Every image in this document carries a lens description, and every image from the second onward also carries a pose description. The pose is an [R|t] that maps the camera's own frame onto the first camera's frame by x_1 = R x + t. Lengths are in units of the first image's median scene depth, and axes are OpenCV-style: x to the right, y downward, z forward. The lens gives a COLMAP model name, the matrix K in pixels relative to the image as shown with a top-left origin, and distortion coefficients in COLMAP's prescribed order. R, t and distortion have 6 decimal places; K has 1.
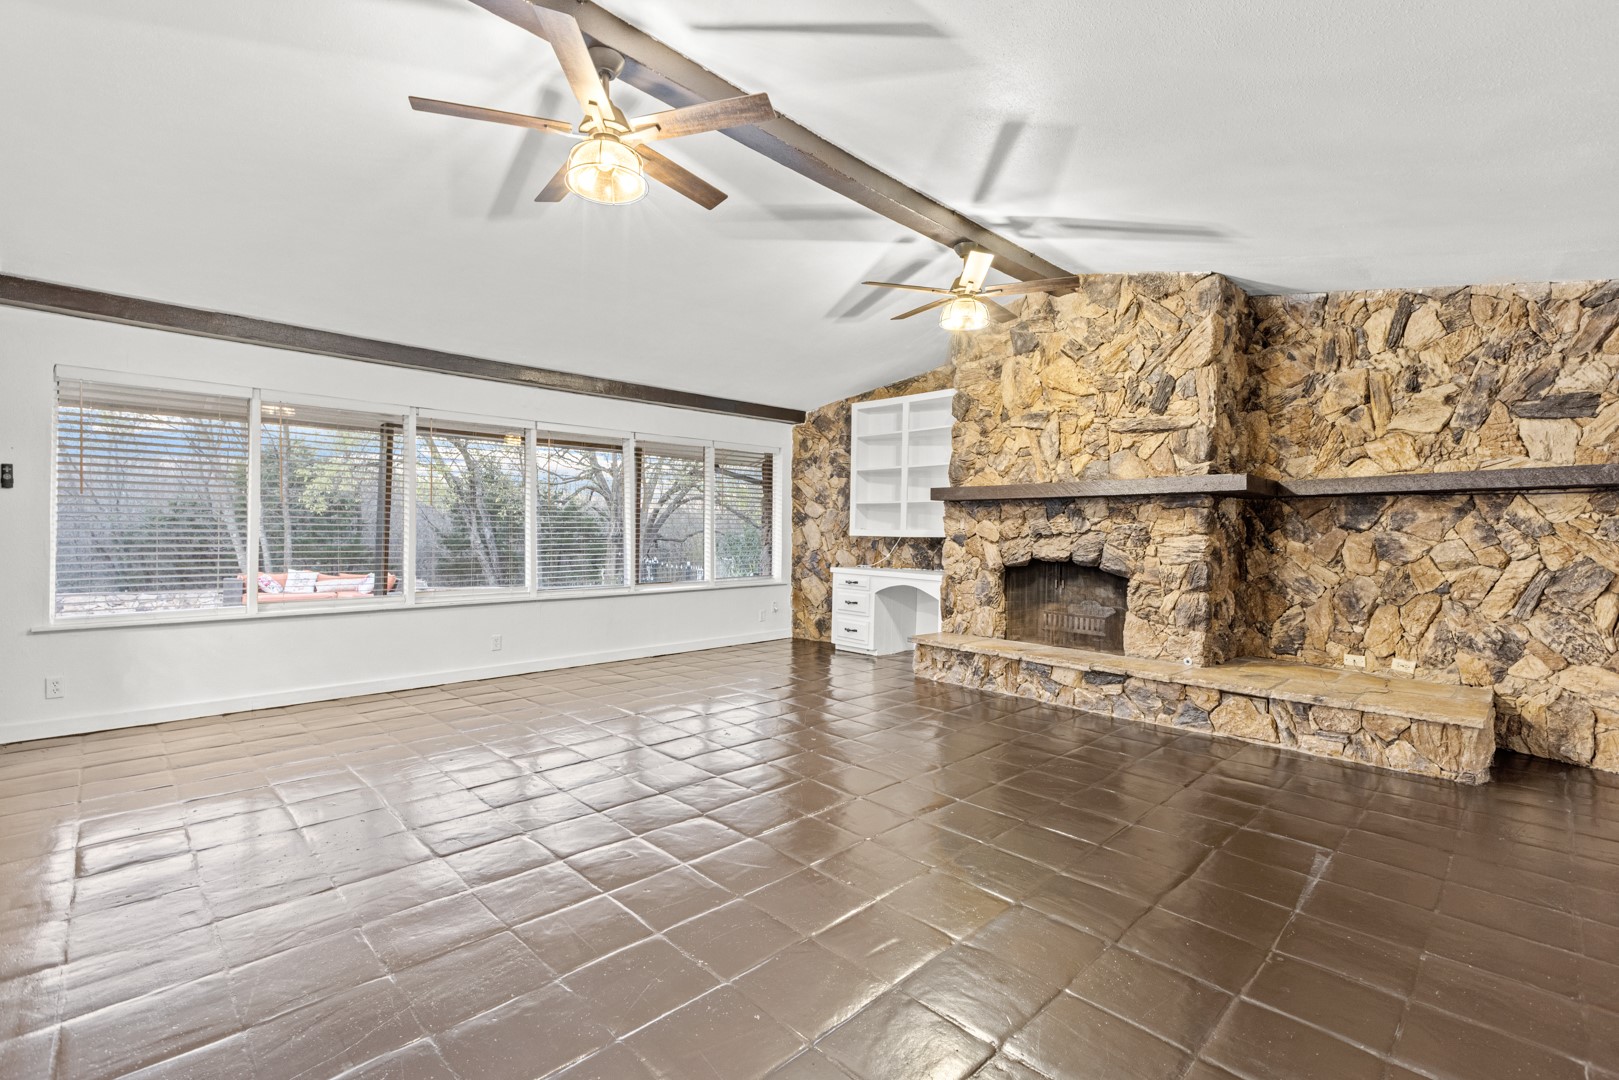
lens RADIAL K [[726.5, 0, 808.2], [0, 726.5, 535.5], [0, 0, 1]] dist [0.005184, 0.000565]
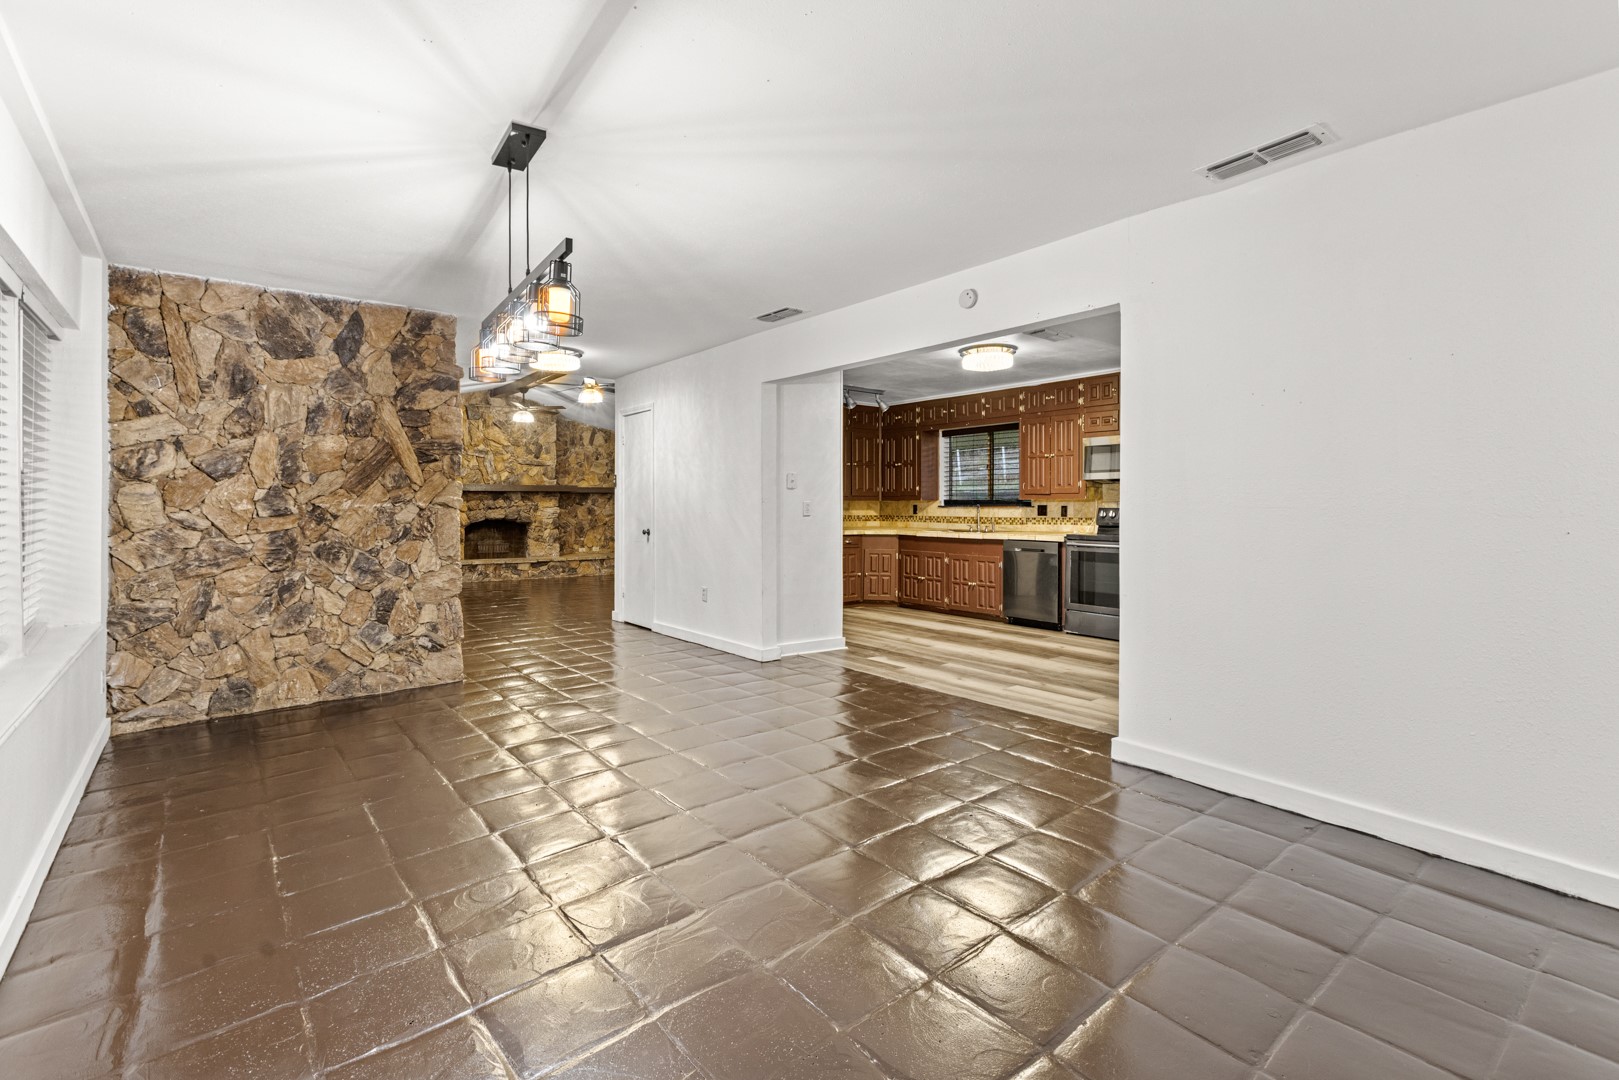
lens RADIAL K [[726.5, 0, 813.3], [0, 726.5, 509.1], [0, 0, 1]] dist [0.005184, 0.000565]
pose [[0.084446, -0.015787, 0.996303, -1.943661], [0.003891, 0.999872, 0.015514, -0.029786], [-0.996420, 0.002566, 0.084497, -0.153828]]
